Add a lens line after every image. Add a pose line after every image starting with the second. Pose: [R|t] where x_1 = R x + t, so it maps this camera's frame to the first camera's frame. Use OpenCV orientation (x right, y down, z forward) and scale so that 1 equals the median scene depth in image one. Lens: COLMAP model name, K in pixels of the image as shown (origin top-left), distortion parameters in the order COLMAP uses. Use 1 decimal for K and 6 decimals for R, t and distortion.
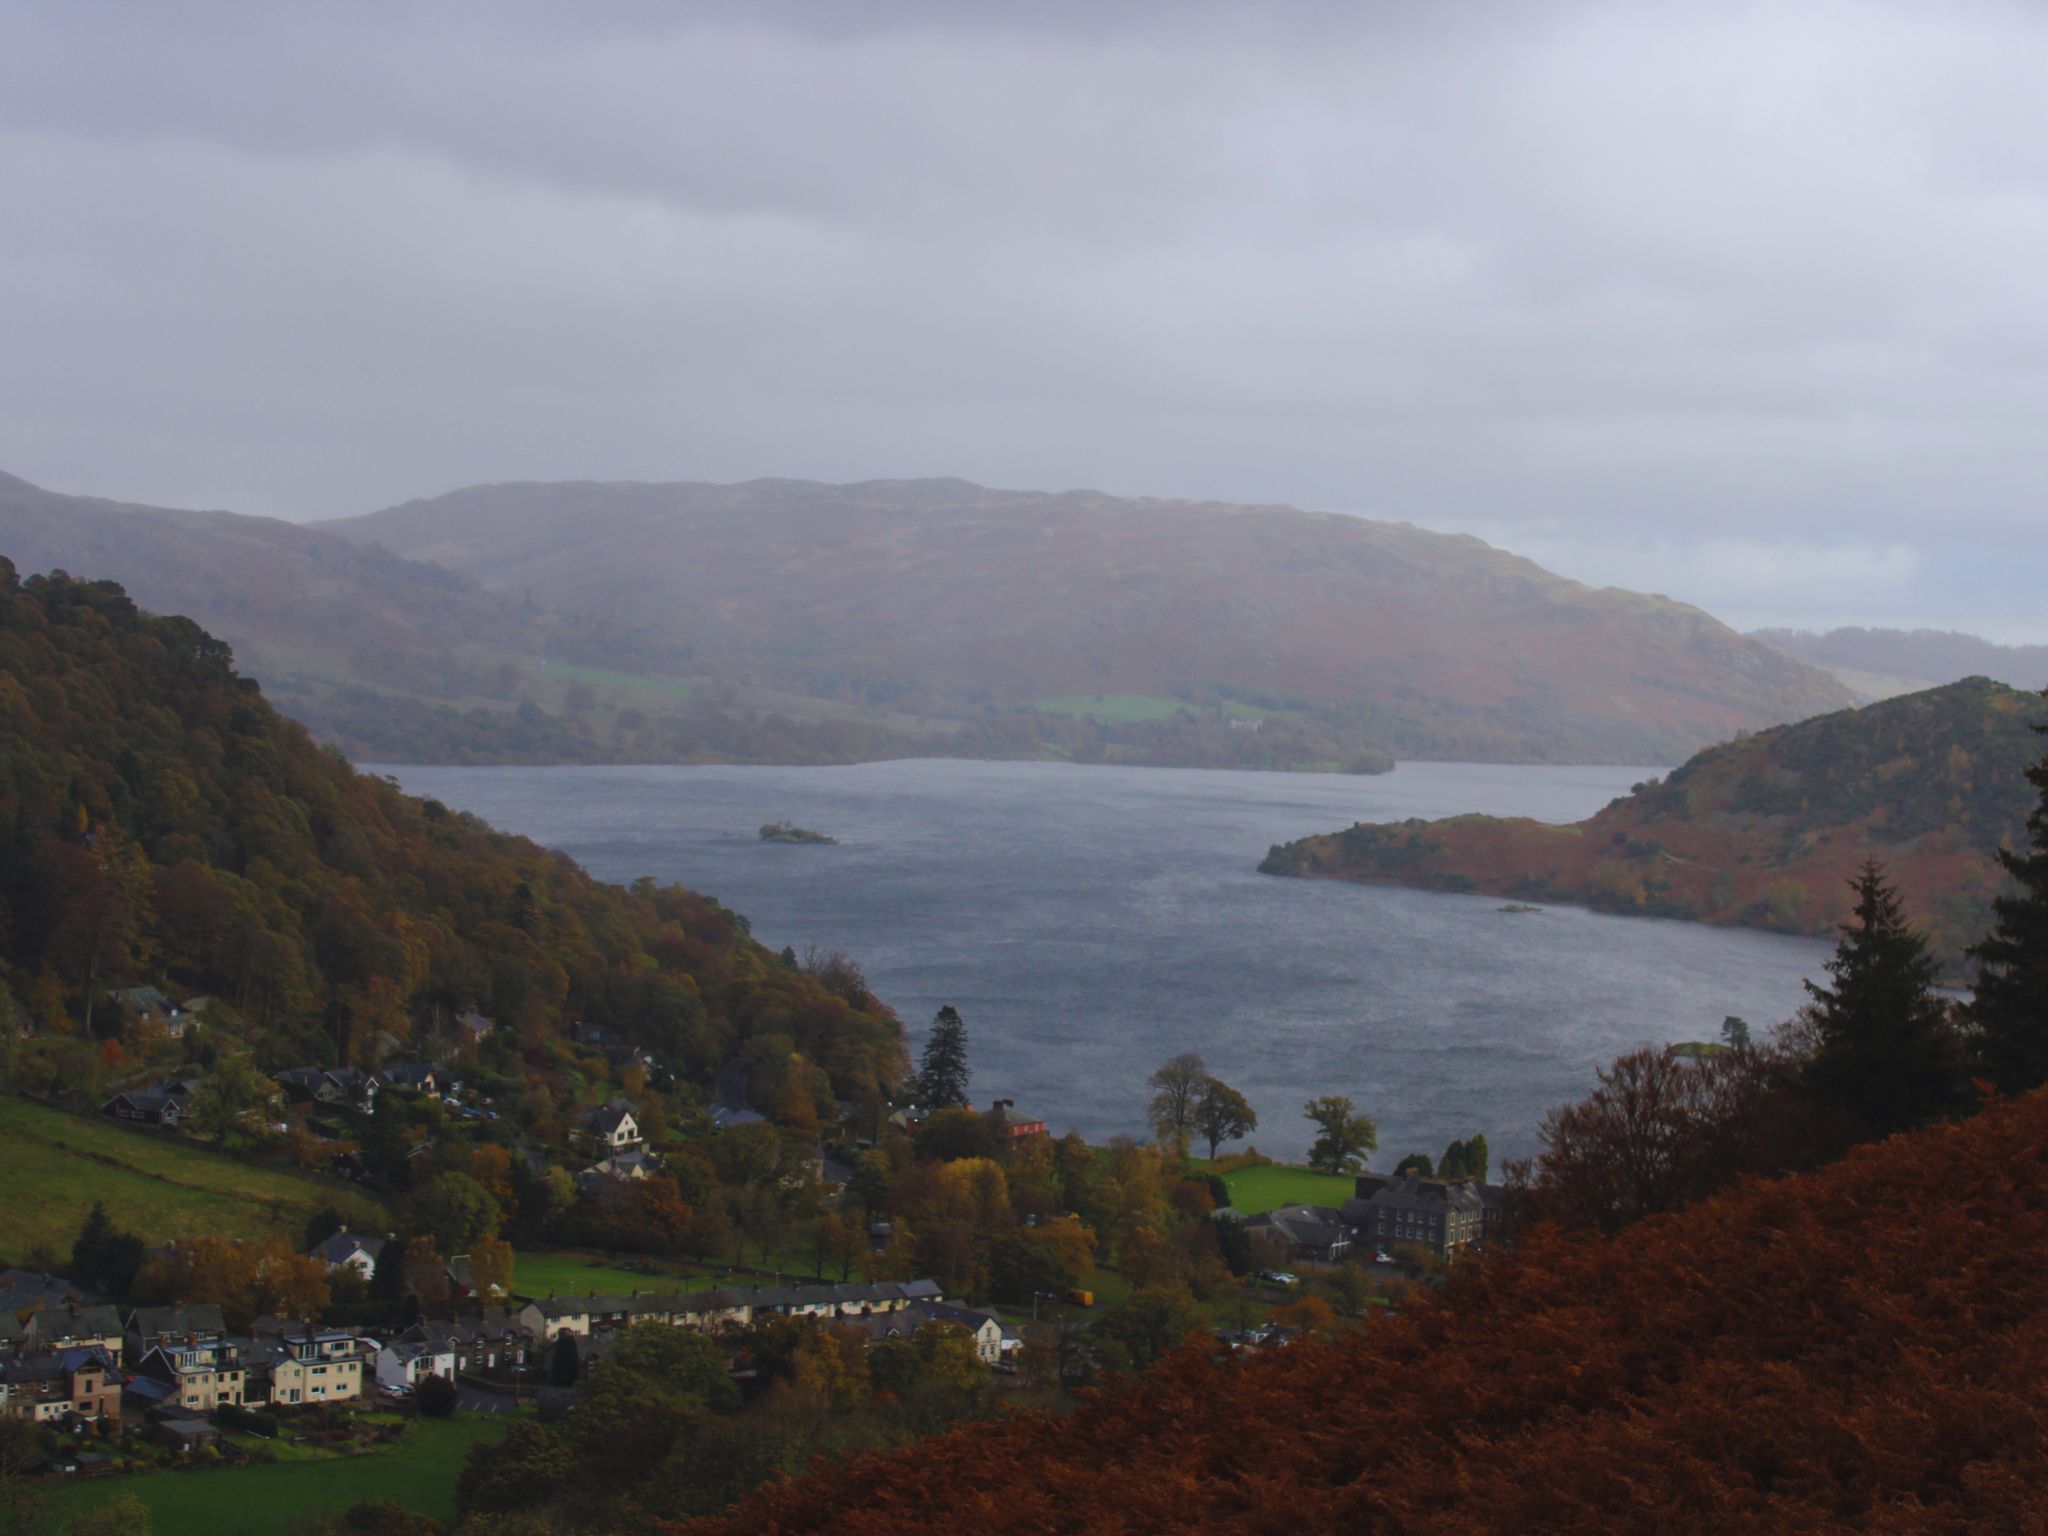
lens RADIAL K [[3824.1, 0, 1024.0], [0, 3824.1, 768.0], [0, 0, 1]] dist [0.044285, 0.100231]
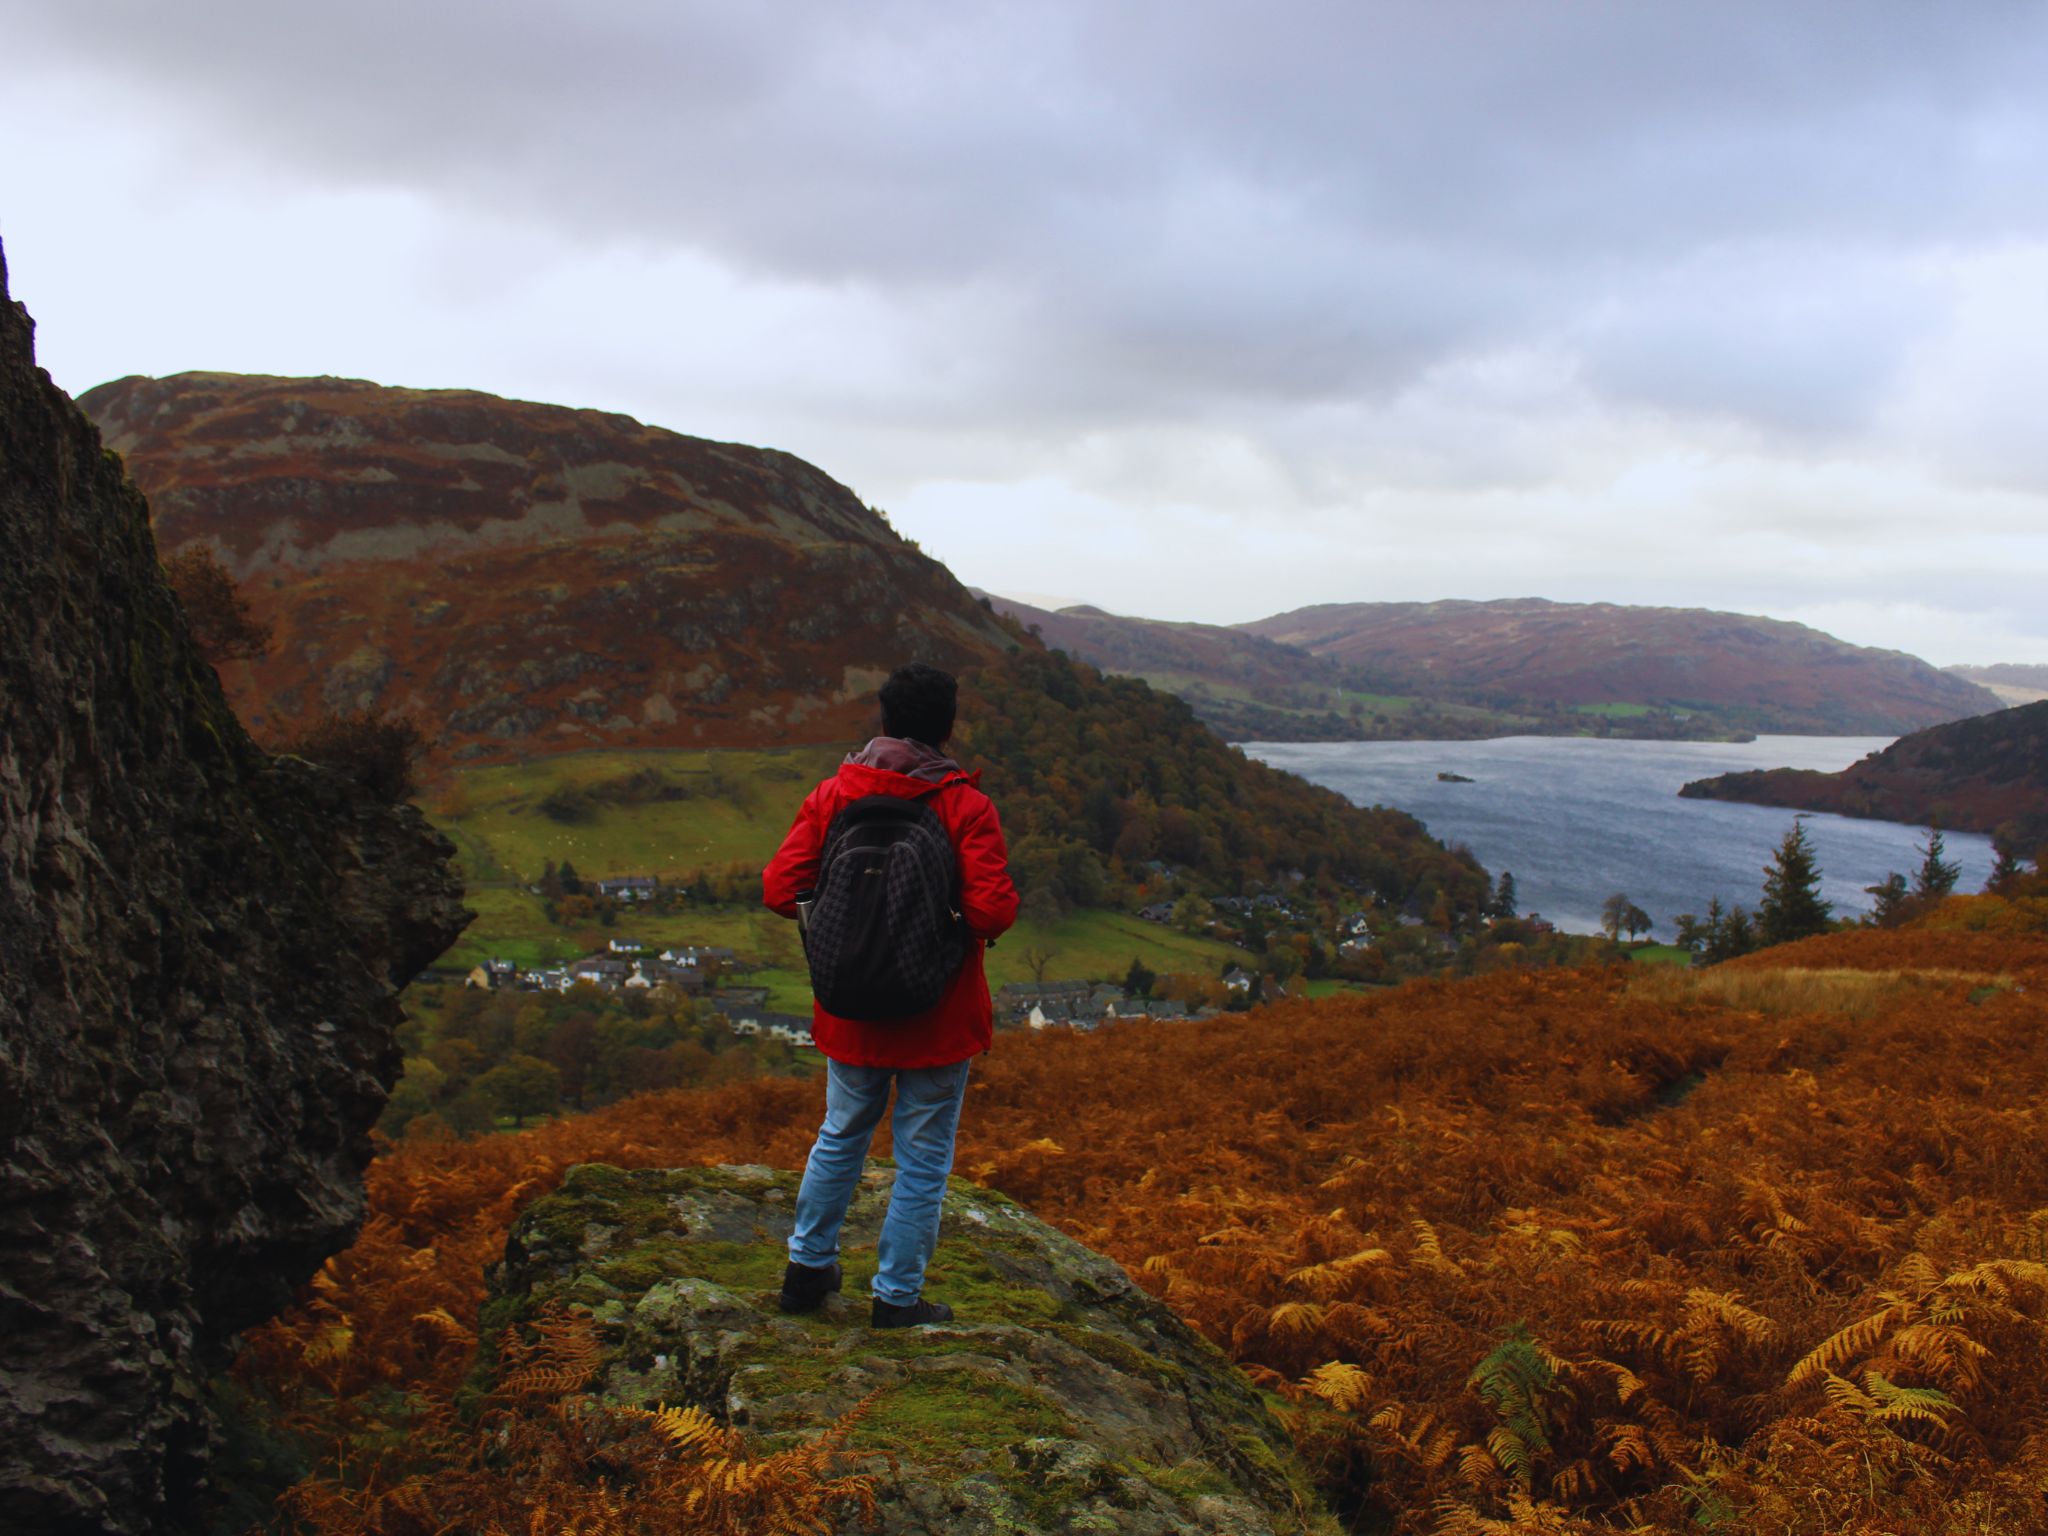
lens RADIAL K [[1998.9, 0, 997.3], [0, 1998.9, 727.3], [0, 0, 1]] dist [-0.141426, 0.146484]
pose [[0.952453, -0.008408, -0.304570, 0.051063], [0.012889, 0.999836, 0.012707, -0.041655], [0.304413, -0.016028, 0.952405, -0.190020]]
